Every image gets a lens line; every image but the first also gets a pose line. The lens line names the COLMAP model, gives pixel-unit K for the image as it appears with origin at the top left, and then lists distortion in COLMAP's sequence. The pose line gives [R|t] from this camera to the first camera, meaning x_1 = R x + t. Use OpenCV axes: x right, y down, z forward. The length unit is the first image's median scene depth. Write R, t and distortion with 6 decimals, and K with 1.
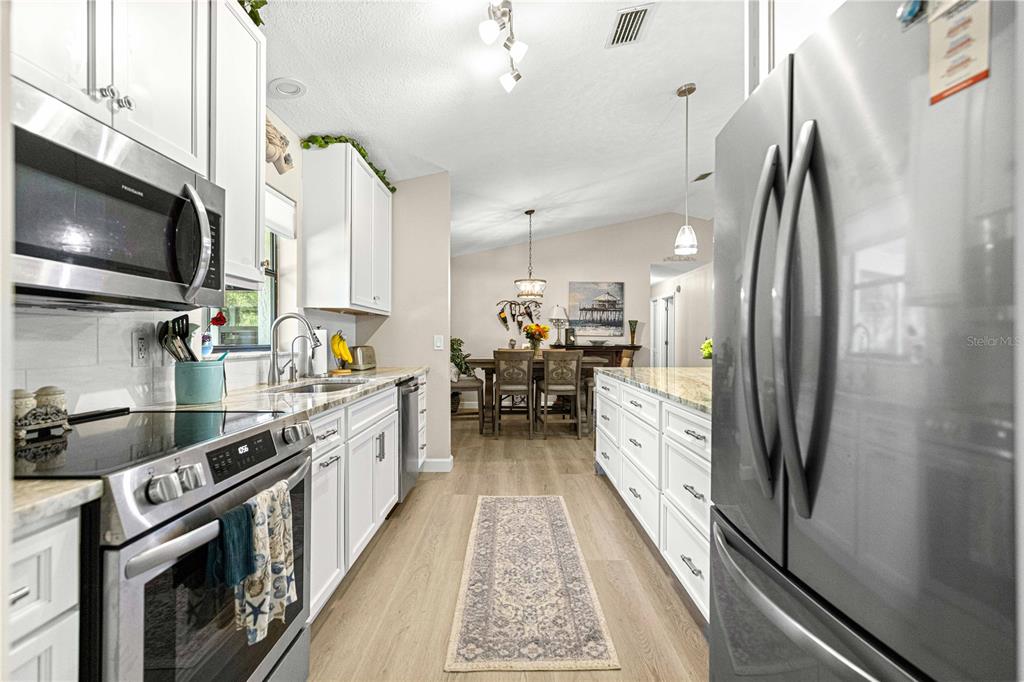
lens RADIAL K [[462.0, 0, 518.1], [0, 462.0, 340.5], [0, 0, 1]] dist [0.013148, -0.004410]
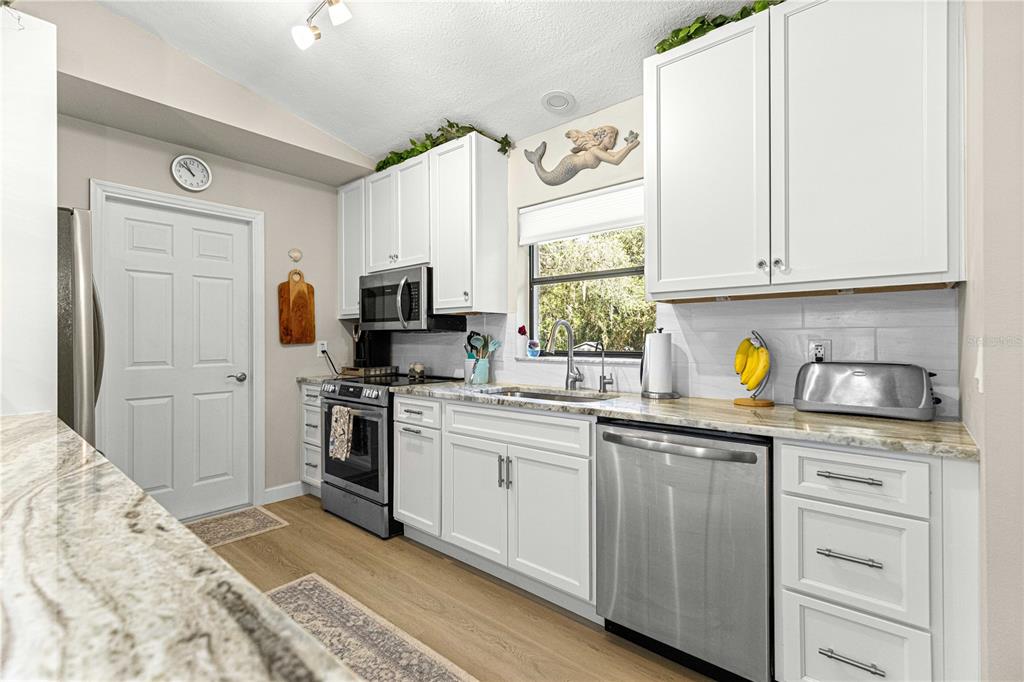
lens RADIAL K [[462.0, 0, 499.9], [0, 462.0, 340.5], [0, 0, 1]] dist [0.013148, -0.004410]
pose [[-0.674183, -0.000146, -0.738565, 0.115271], [0.000022, 1.000000, -0.000218, -0.004787], [0.738565, -0.000164, -0.674183, 0.528405]]
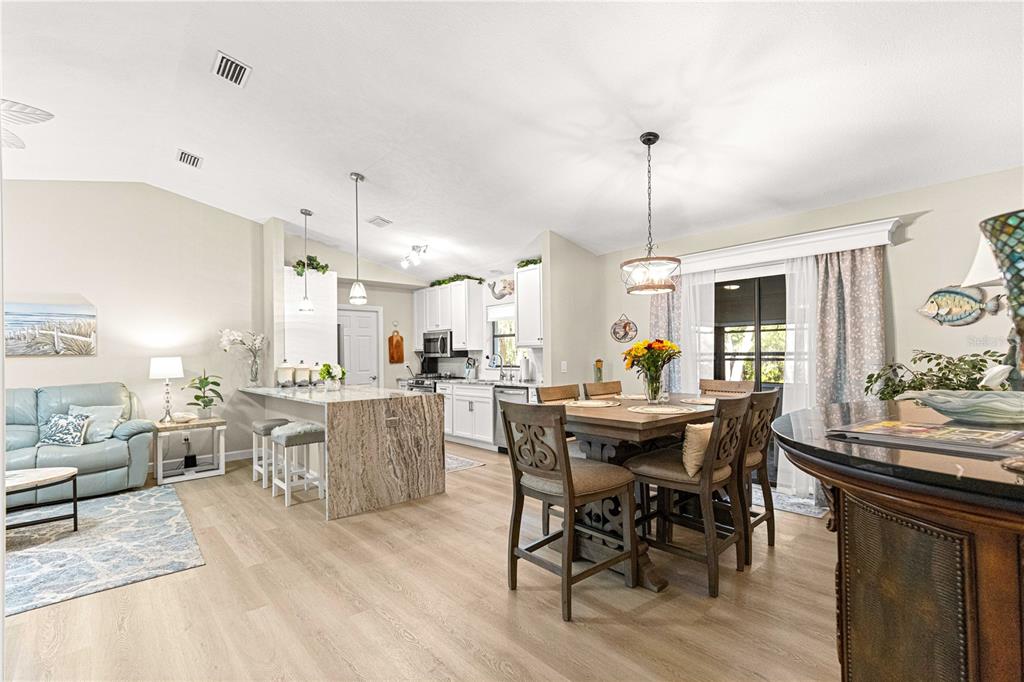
lens RADIAL K [[462.0, 0, 506.1], [0, 462.0, 345.1], [0, 0, 1]] dist [0.013148, -0.004410]
pose [[-0.756308, -0.007901, -0.654168, 0.405695], [0.010459, 0.999653, -0.024166, -0.014511], [0.654132, -0.025119, -0.755963, 1.018972]]
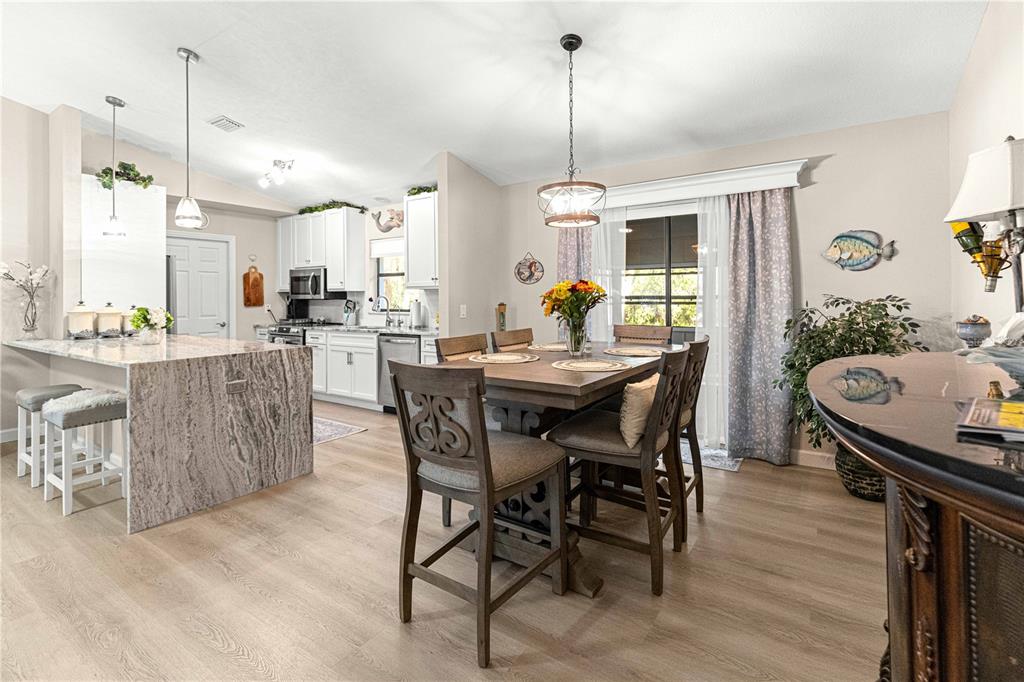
lens RADIAL K [[462.0, 0, 504.1], [0, 462.0, 295.5], [0, 0, 1]] dist [0.013148, -0.004410]
pose [[-0.576748, -0.001084, -0.816921, 0.344603], [0.004965, 0.999976, -0.004831, -0.014950], [0.816907, -0.006842, -0.576729, 0.940083]]
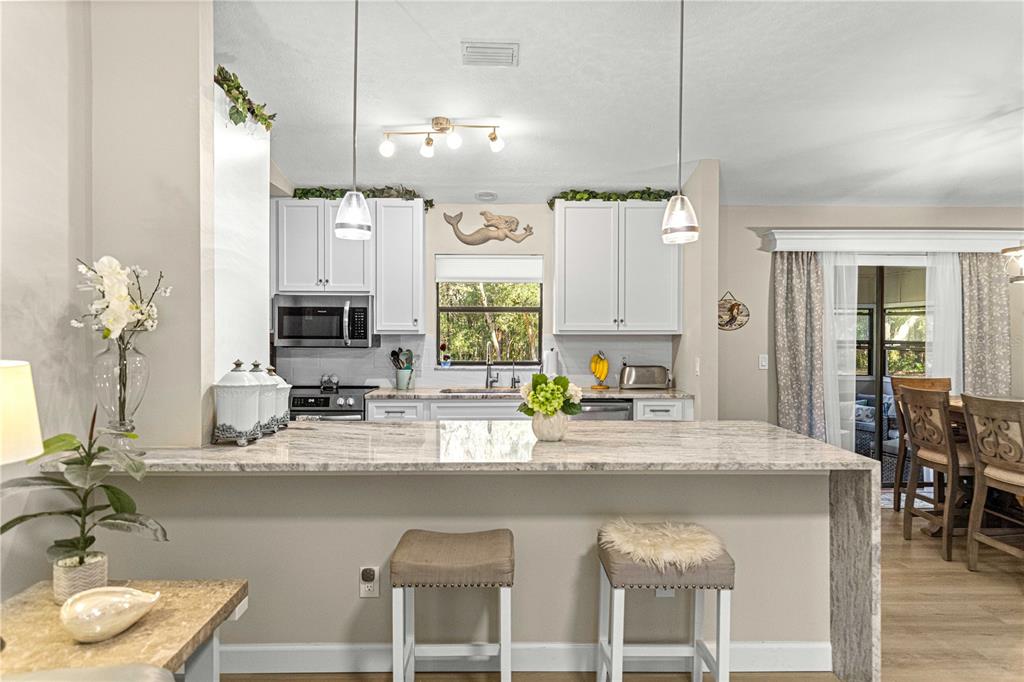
lens RADIAL K [[650.5, 0, 504.6], [0, 650.5, 336.6], [0, 0, 1]] dist [0.008394, 0.001573]
pose [[-0.012188, 0.005258, -0.999912, 0.546170], [-0.003540, 0.999980, 0.005302, -0.029441], [0.999919, 0.003605, -0.012169, 0.360732]]
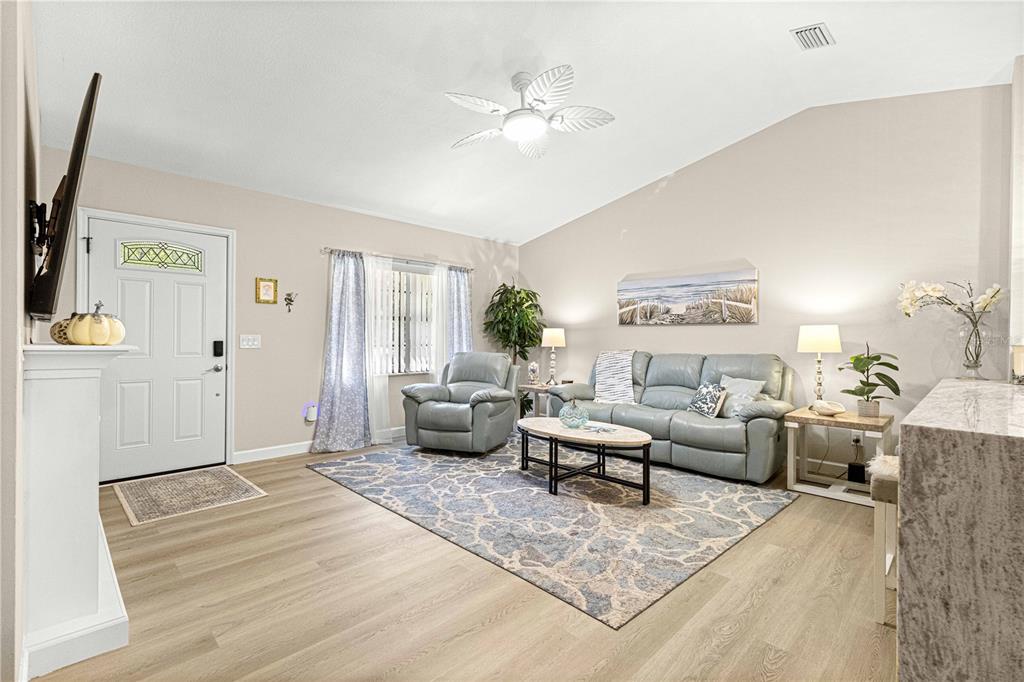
lens RADIAL K [[462.0, 0, 517.6], [0, 462.0, 342.9], [0, 0, 1]] dist [0.013148, -0.004410]
pose [[-0.706056, -0.022445, 0.707800, 0.208710], [-0.013711, 0.999744, 0.018025, -0.003763], [-0.708023, 0.003022, -0.706183, 0.779486]]
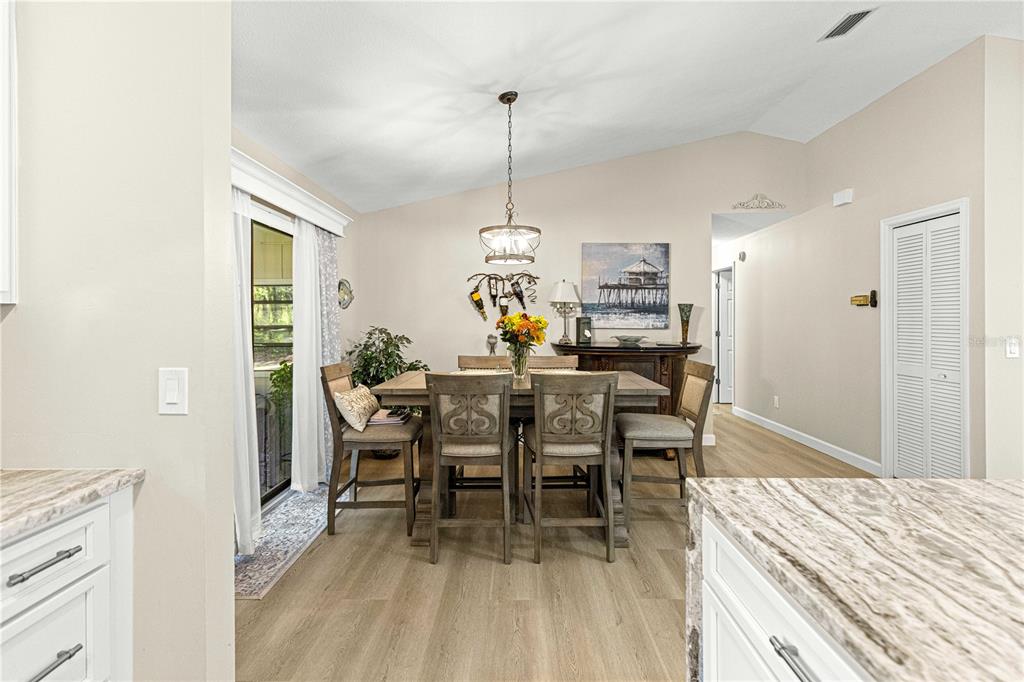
lens RADIAL K [[462.0, 0, 518.1], [0, 462.0, 316.7], [0, 0, 1]] dist [0.013148, -0.004410]
pose [[0.999857, -0.003946, -0.016442, 0.033973], [0.003805, 0.999956, -0.008601, -0.021821], [0.016475, 0.008537, 0.999828, 0.376816]]
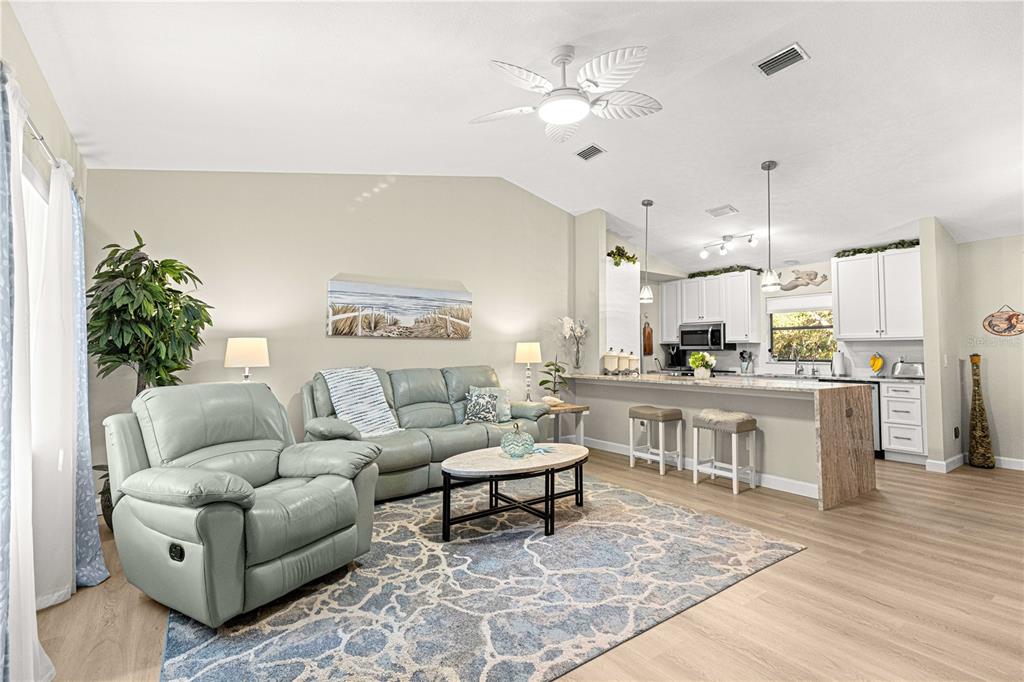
lens RADIAL K [[462.0, 0, 517.1], [0, 462.0, 332.6], [0, 0, 1]] dist [0.013148, -0.004410]
pose [[-0.819739, -0.035247, -0.571651, 0.750755], [-0.009781, 0.998821, -0.047559, -0.000104], [0.572653, -0.033395, -0.819117, 0.746784]]
